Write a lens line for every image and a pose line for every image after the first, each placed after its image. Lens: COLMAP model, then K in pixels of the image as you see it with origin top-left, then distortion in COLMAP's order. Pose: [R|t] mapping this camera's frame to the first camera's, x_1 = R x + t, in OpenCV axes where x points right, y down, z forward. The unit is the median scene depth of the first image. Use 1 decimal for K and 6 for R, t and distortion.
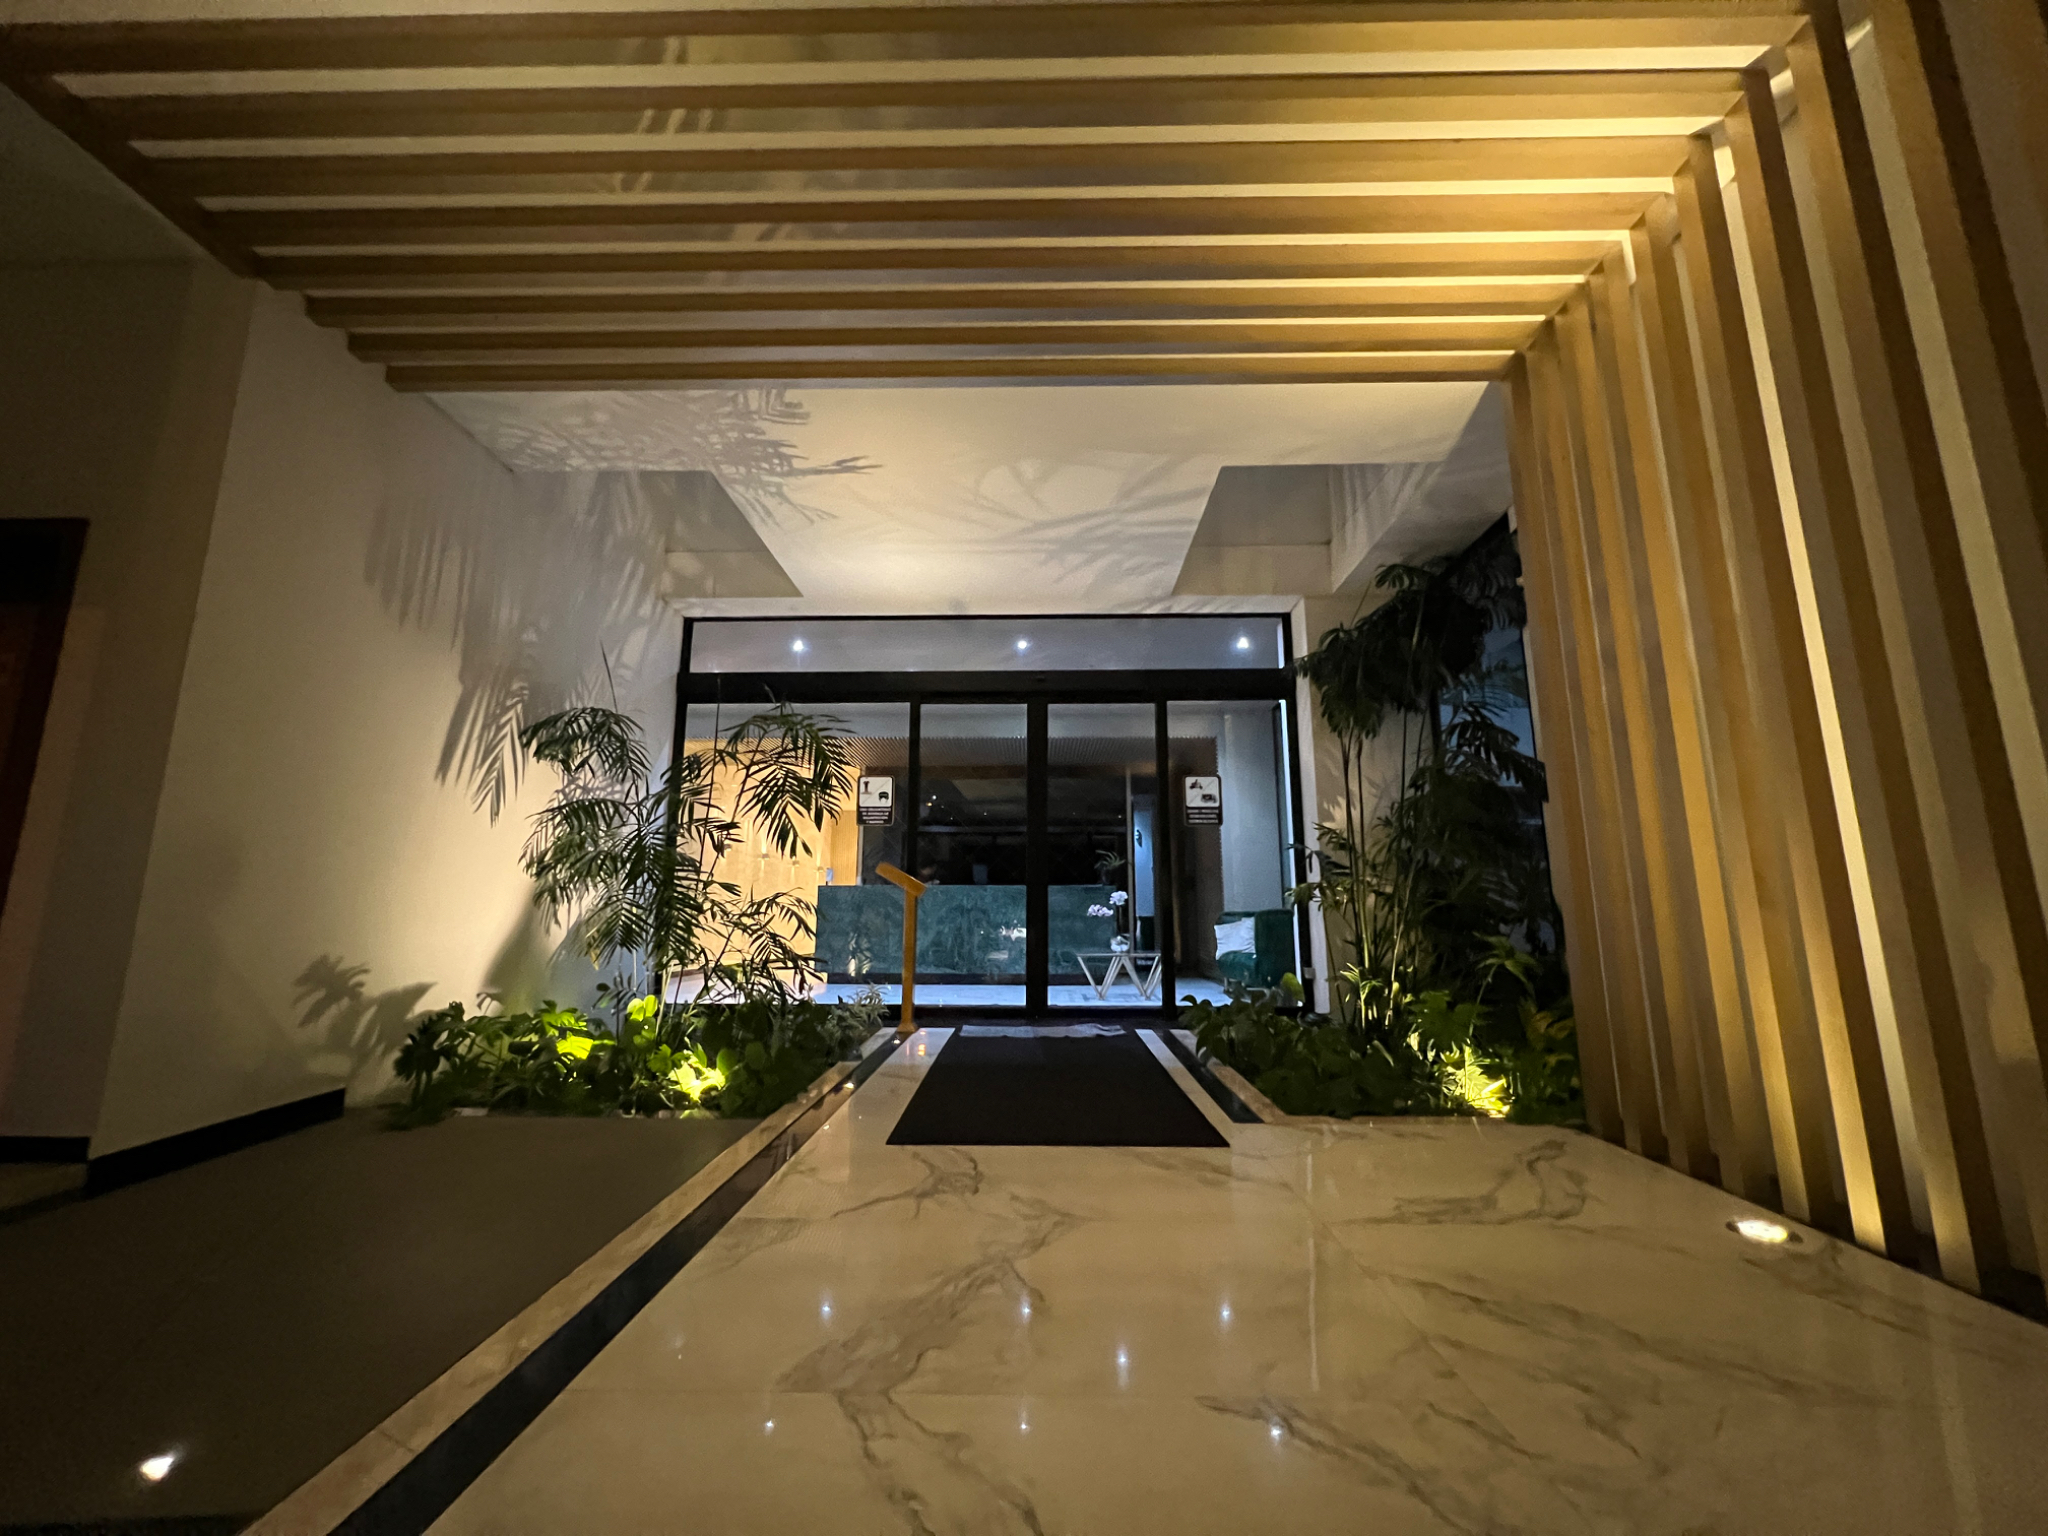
lens RADIAL K [[816.7, 0, 1020.1], [0, 816.7, 773.6], [0, 0, 1]] dist [-0.002657, -0.000102]
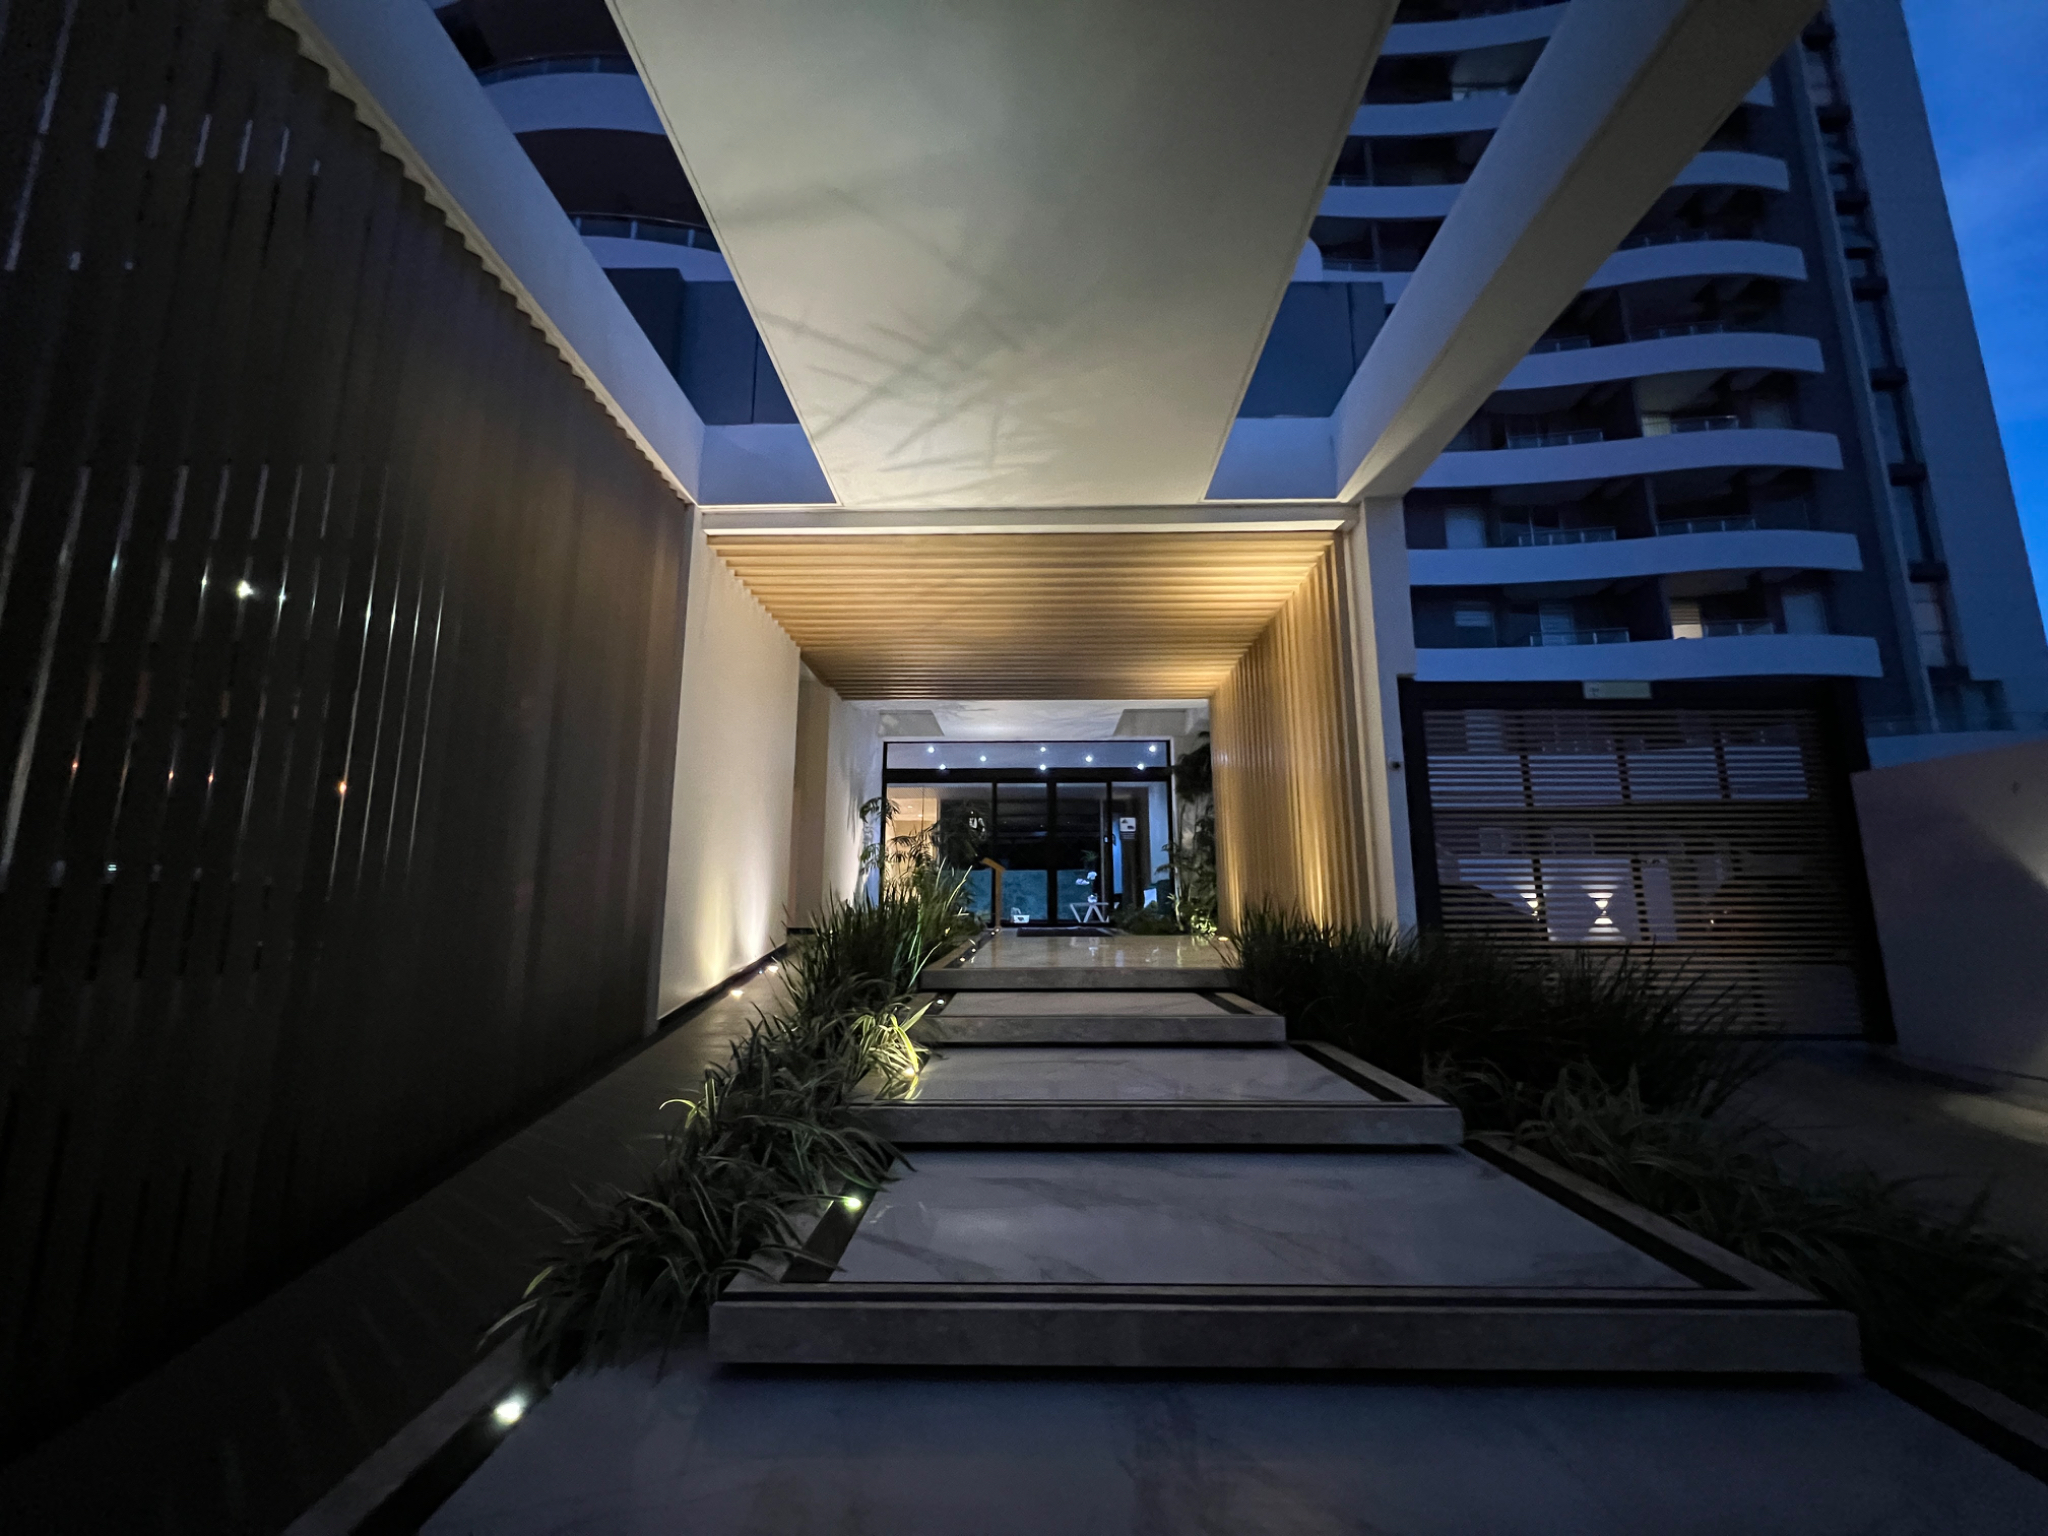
lens RADIAL K [[816.7, 0, 1020.1], [0, 816.7, 773.6], [0, 0, 1]] dist [-0.002657, -0.000102]
pose [[0.999999, 0.000745, -0.001266, -0.058545], [-0.000725, 0.999879, 0.015569, -0.143961], [0.001278, -0.015568, 0.999878, -1.117674]]
